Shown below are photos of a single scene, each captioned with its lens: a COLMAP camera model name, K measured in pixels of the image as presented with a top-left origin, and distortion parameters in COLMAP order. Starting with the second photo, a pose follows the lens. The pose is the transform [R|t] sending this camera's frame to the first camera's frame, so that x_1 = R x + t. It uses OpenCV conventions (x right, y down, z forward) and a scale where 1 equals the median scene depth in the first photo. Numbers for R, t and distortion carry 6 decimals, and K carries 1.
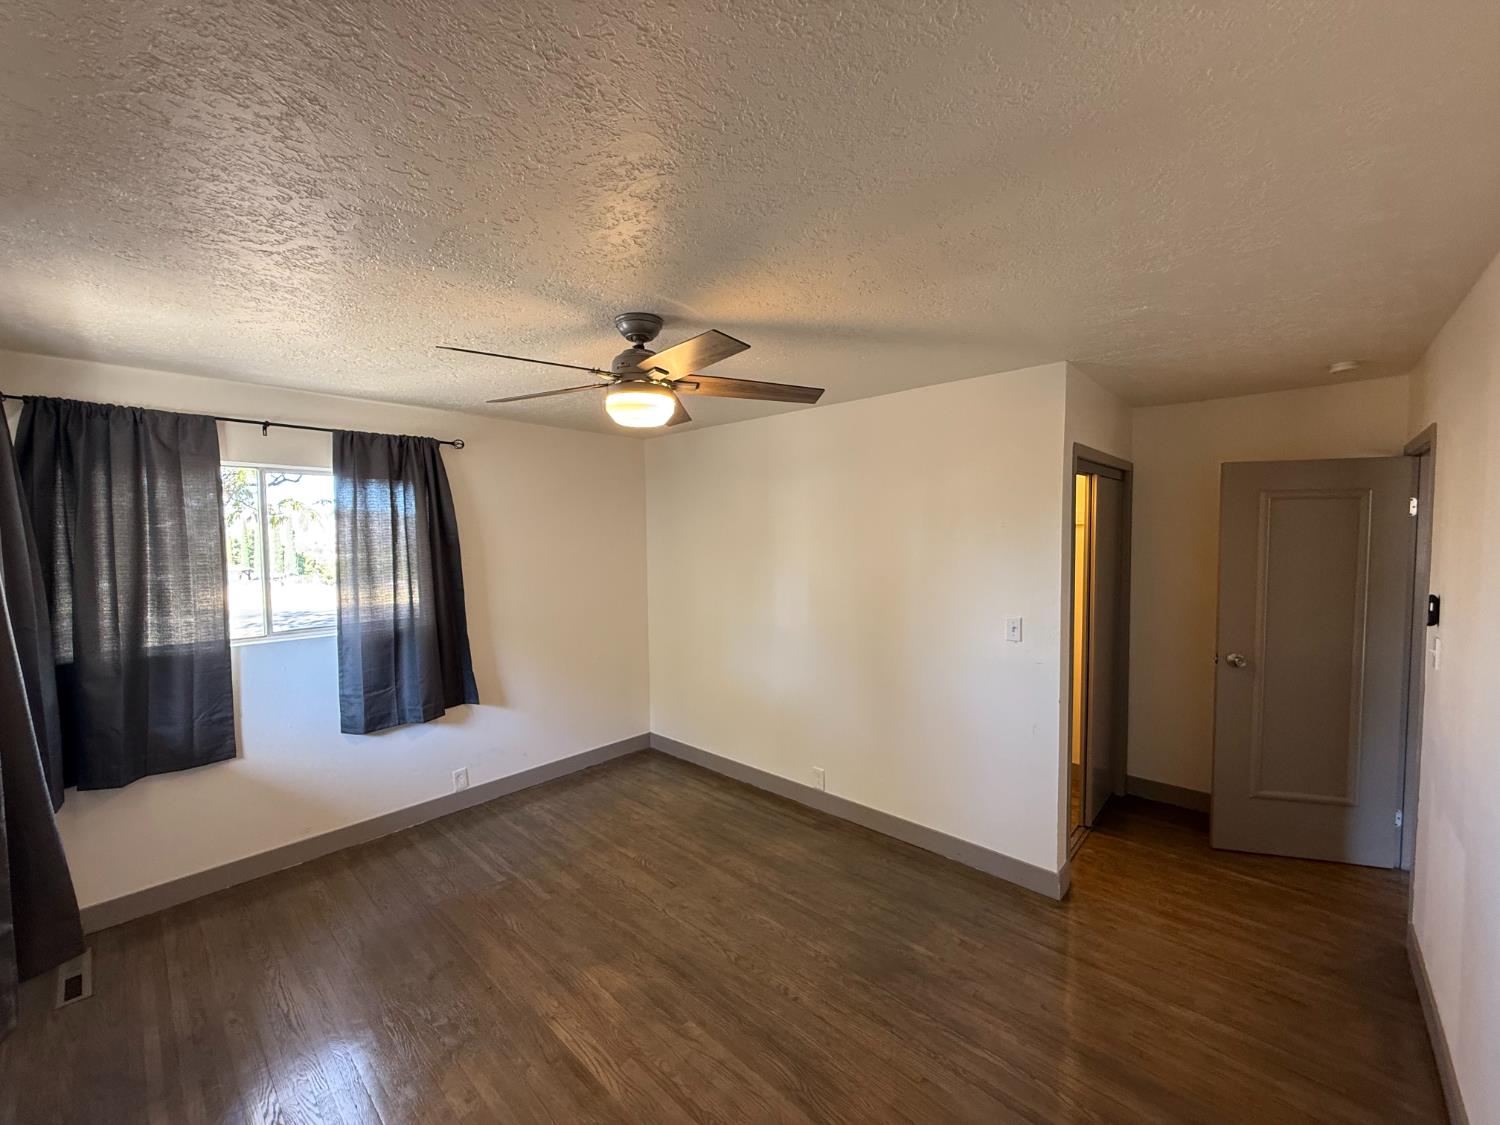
lens RADIAL K [[598.4, 0, 744.6], [0, 598.4, 561.2], [0, 0, 1]] dist [0.001031, 0.000306]
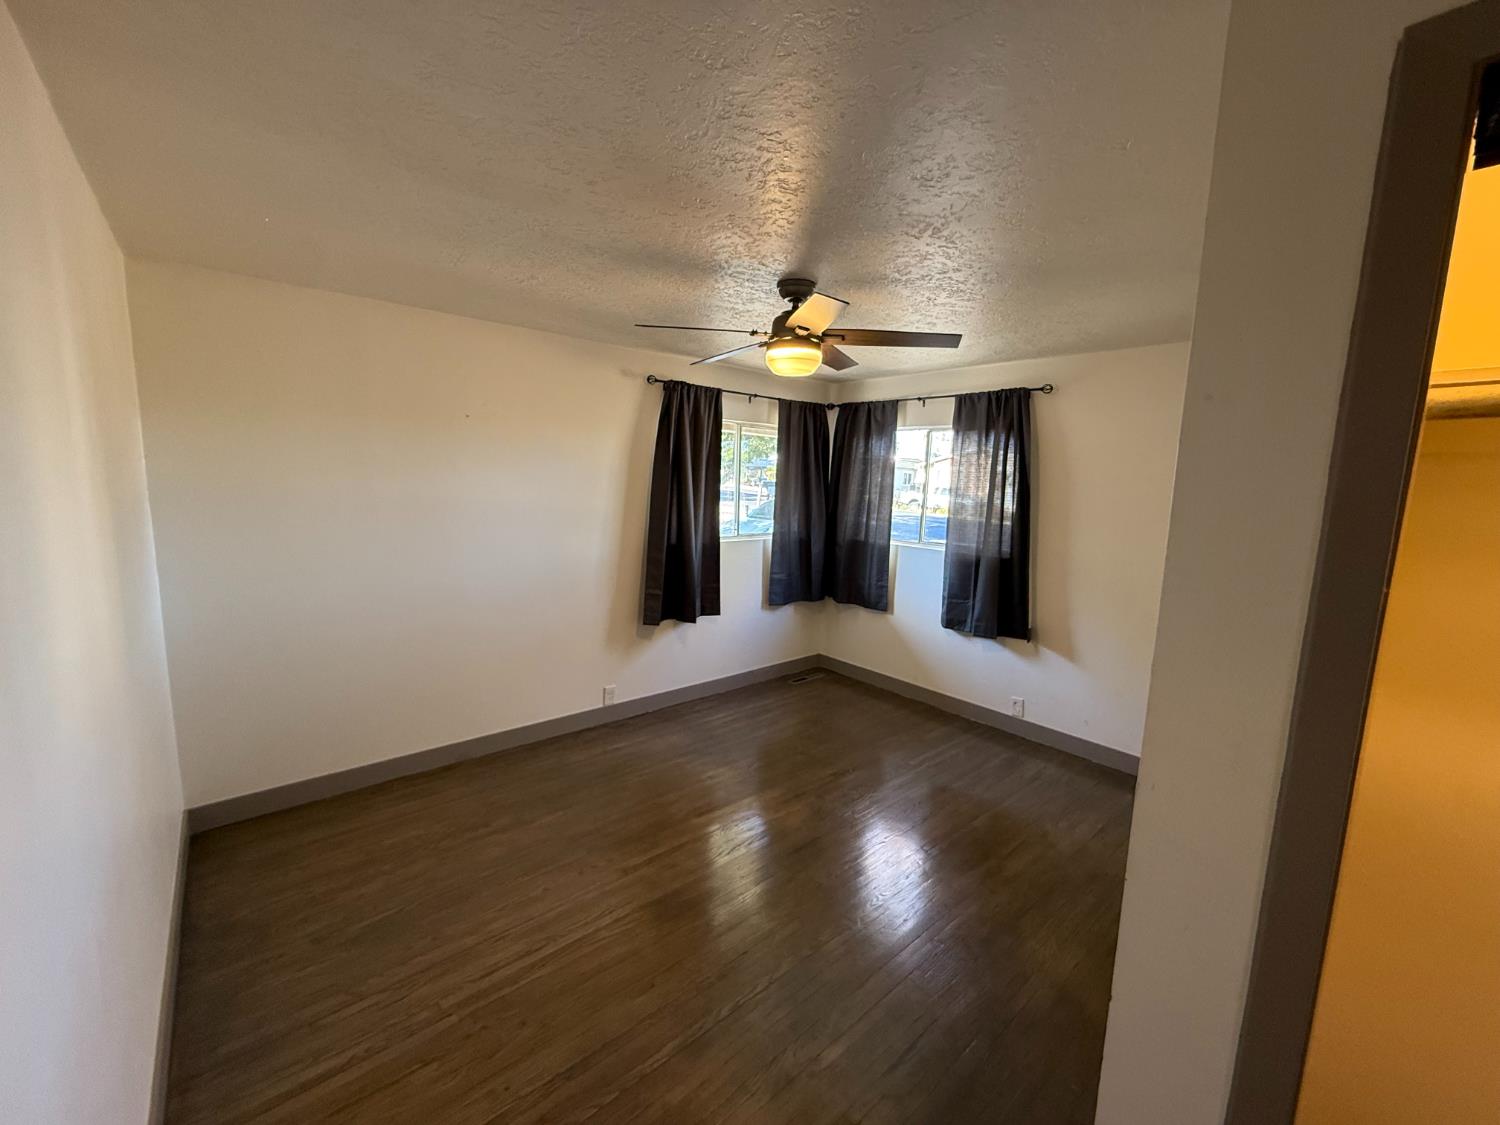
lens RADIAL K [[598.4, 0, 744.6], [0, 598.4, 561.2], [0, 0, 1]] dist [0.001031, 0.000306]
pose [[-0.108918, 0.142841, -0.983734, 0.717375], [-0.077192, 0.985418, 0.151632, -0.023506], [0.991049, 0.092452, -0.096304, 0.706099]]
